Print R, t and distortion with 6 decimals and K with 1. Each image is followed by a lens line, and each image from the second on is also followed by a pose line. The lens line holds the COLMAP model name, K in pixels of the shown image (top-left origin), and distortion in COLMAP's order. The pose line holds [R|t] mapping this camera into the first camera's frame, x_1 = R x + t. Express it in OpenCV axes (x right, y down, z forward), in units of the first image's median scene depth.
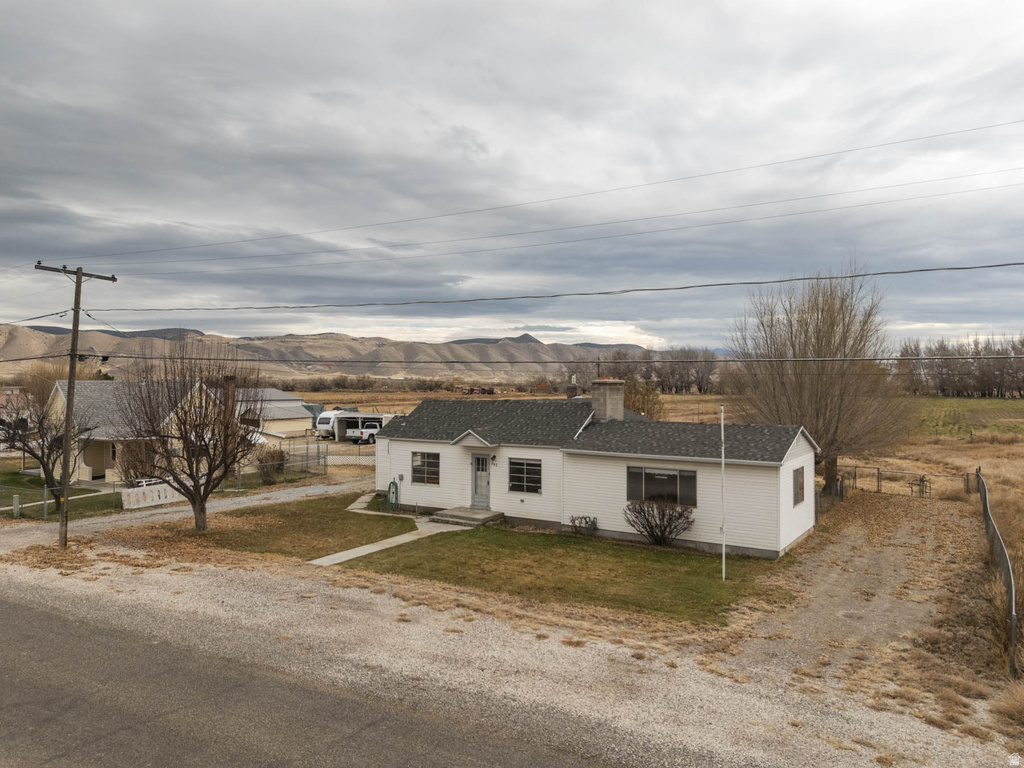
lens RADIAL K [[752.9, 0, 507.5], [0, 752.9, 379.3], [0, 0, 1]] dist [0.075448, -0.065832]
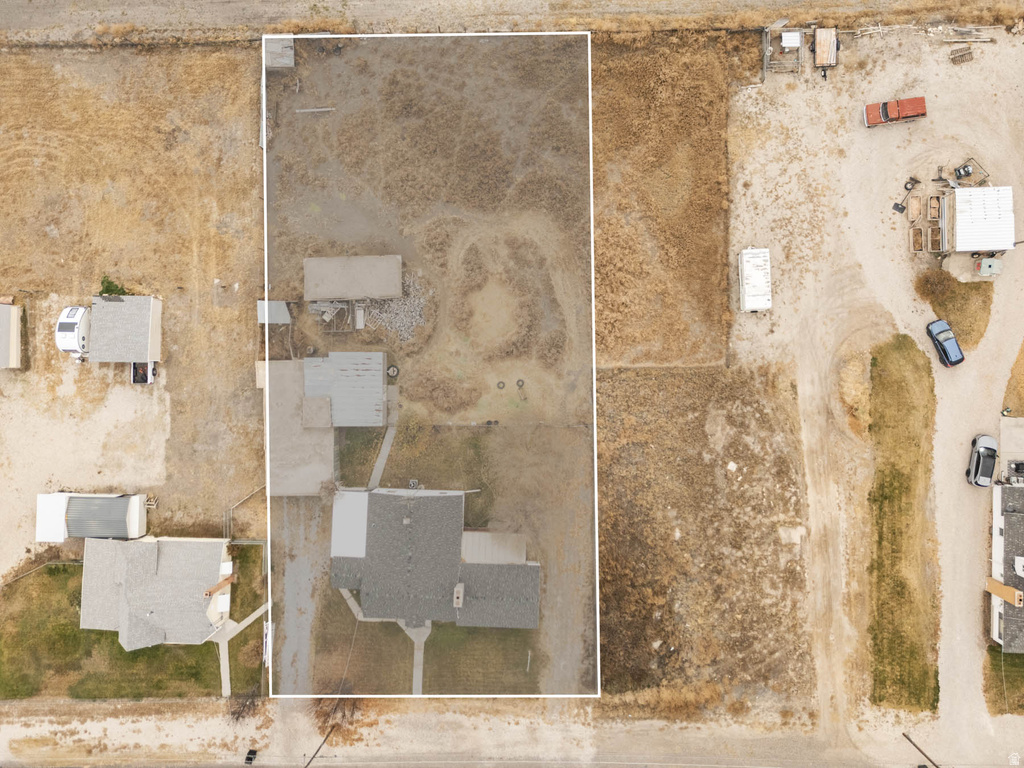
lens RADIAL K [[752.9, 0, 516.4], [0, 752.9, 383.4], [0, 0, 1]] dist [0.075448, -0.065832]
pose [[0.858136, -0.513196, -0.015257, 0.699401], [0.020607, 0.004735, 0.999776, -2.478763], [-0.513009, -0.858258, 0.014639, 1.549406]]
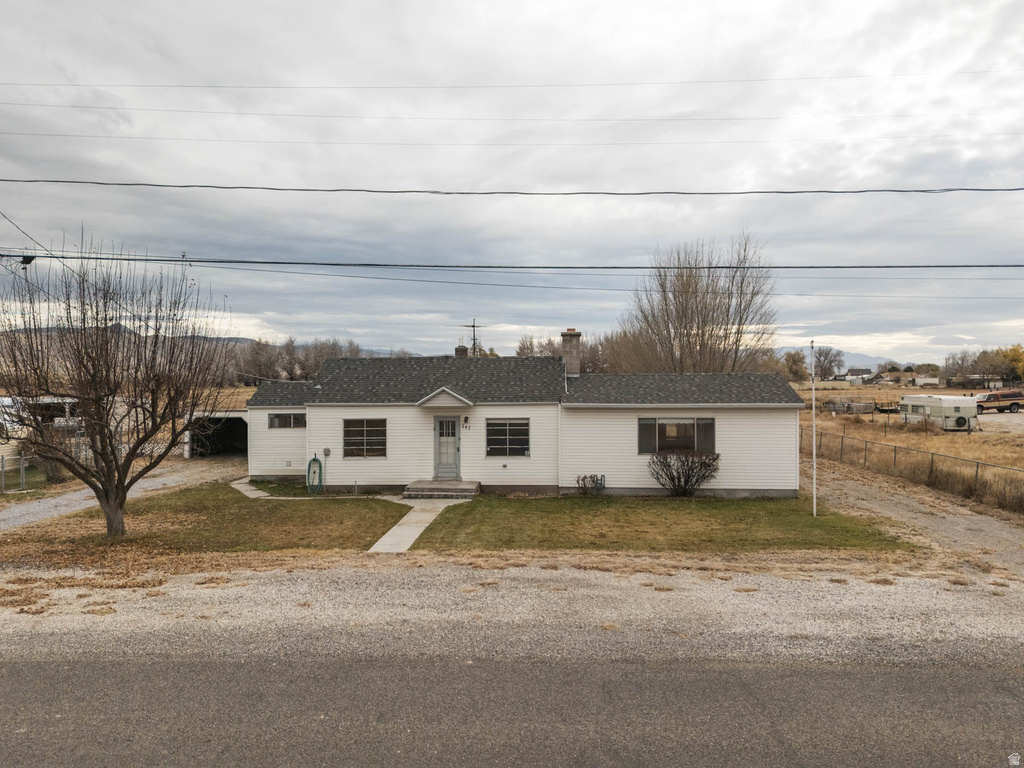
lens RADIAL K [[752.9, 0, 512.5], [0, 752.9, 379.5], [0, 0, 1]] dist [0.075448, -0.065832]
pose [[0.876269, -0.007630, 0.481761, -0.411077], [0.005310, 0.999967, 0.006178, 0.057171], [-0.481792, -0.002855, 0.876281, 0.237183]]
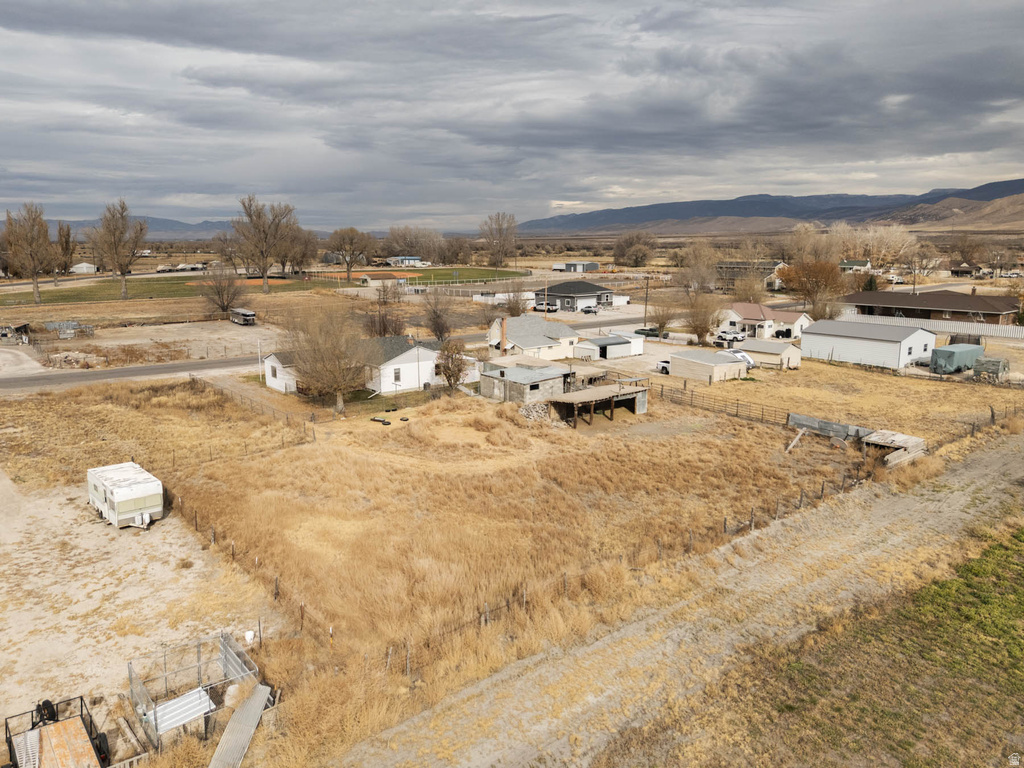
lens RADIAL K [[752.9, 0, 509.2], [0, 752.9, 375.3], [0, 0, 1]] dist [0.075448, -0.065832]
pose [[-0.347136, 0.170733, -0.922143, 2.700238], [0.013358, 0.984089, 0.177174, -0.359348], [0.937720, 0.049185, -0.343893, 2.756342]]
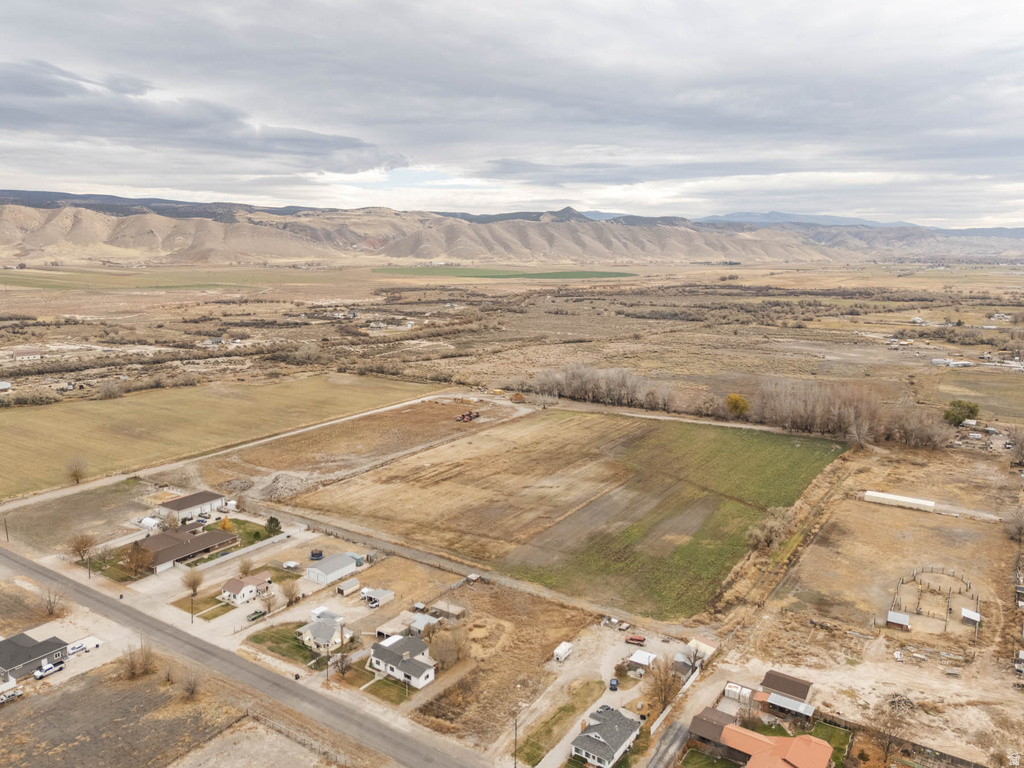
lens RADIAL K [[752.9, 0, 510.5], [0, 752.9, 379.0], [0, 0, 1]] dist [0.075448, -0.065832]
pose [[0.998392, 0.014573, -0.054785, 1.410149], [-0.004525, 0.983798, 0.179224, -3.620774], [0.056509, -0.178687, 0.982282, -5.084970]]
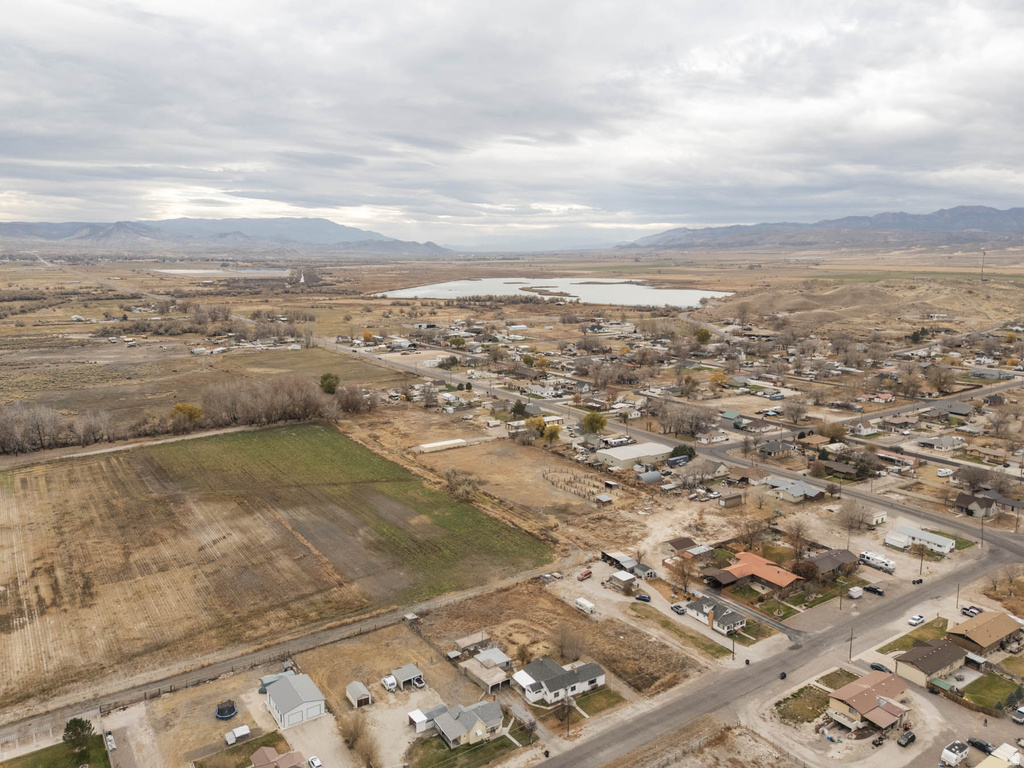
lens RADIAL K [[752.9, 0, 509.7], [0, 752.9, 381.4], [0, 0, 1]] dist [0.075448, -0.065832]
pose [[0.424113, -0.156650, 0.891958, -5.644893], [-0.010990, 0.983963, 0.178035, -3.631917], [-0.905543, -0.085310, 0.415590, -0.962067]]
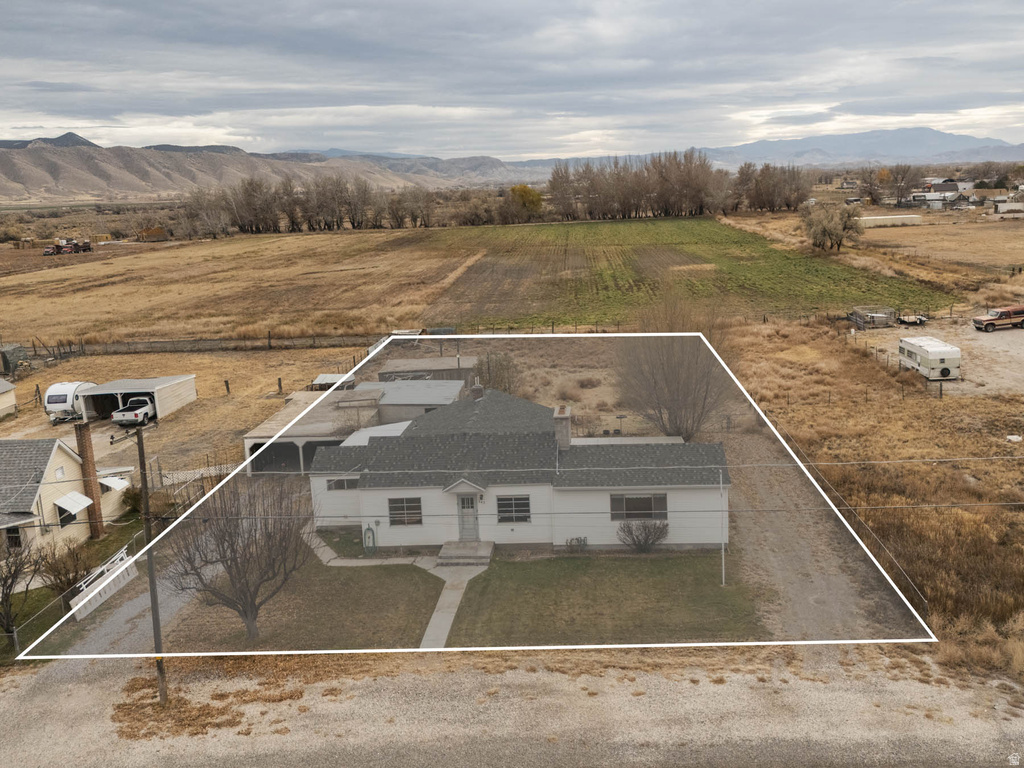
lens RADIAL K [[888.1, 0, 558.3], [0, 888.1, 326.6], [0, 0, 1]] dist [0.051124, -0.013106]
pose [[0.870914, -0.117344, 0.477220, -0.560980], [0.041865, 0.985260, 0.165862, -0.389031], [-0.489648, -0.124473, 0.862990, -0.190079]]
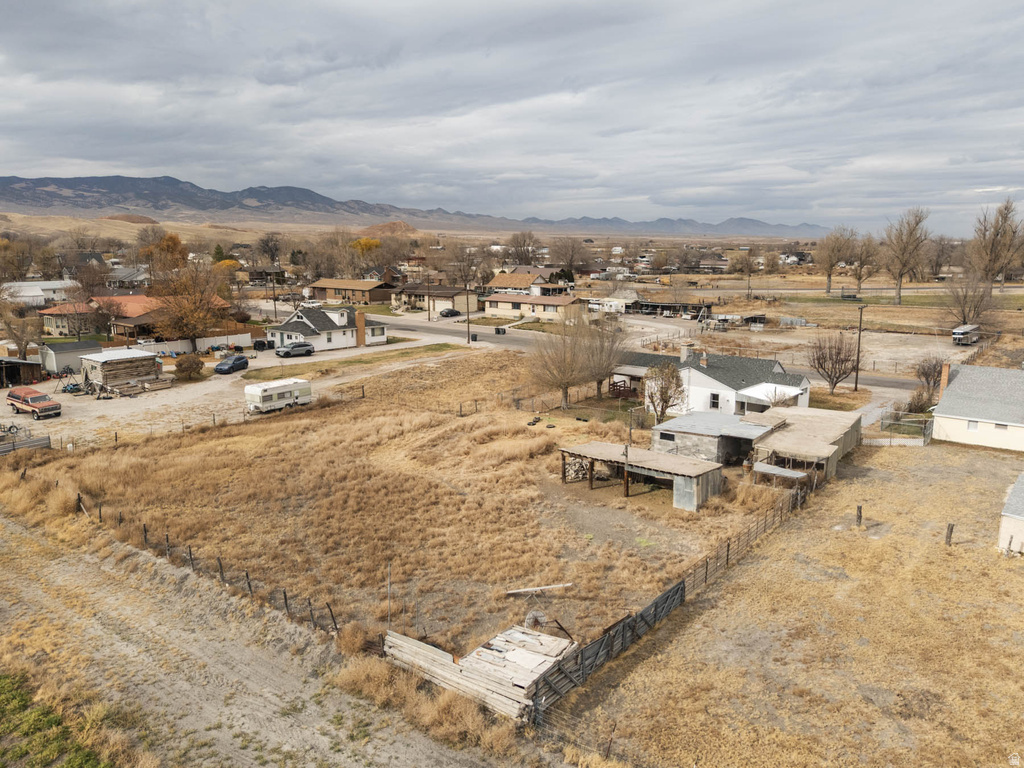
lens RADIAL K [[752.9, 0, 511.2], [0, 752.9, 392.9], [0, 0, 1]] dist [0.075448, -0.065832]
pose [[-0.992294, -0.026638, 0.121009, 0.445662], [-0.003403, 0.982107, 0.188294, -0.338621], [-0.123860, 0.186431, -0.974629, 3.901332]]
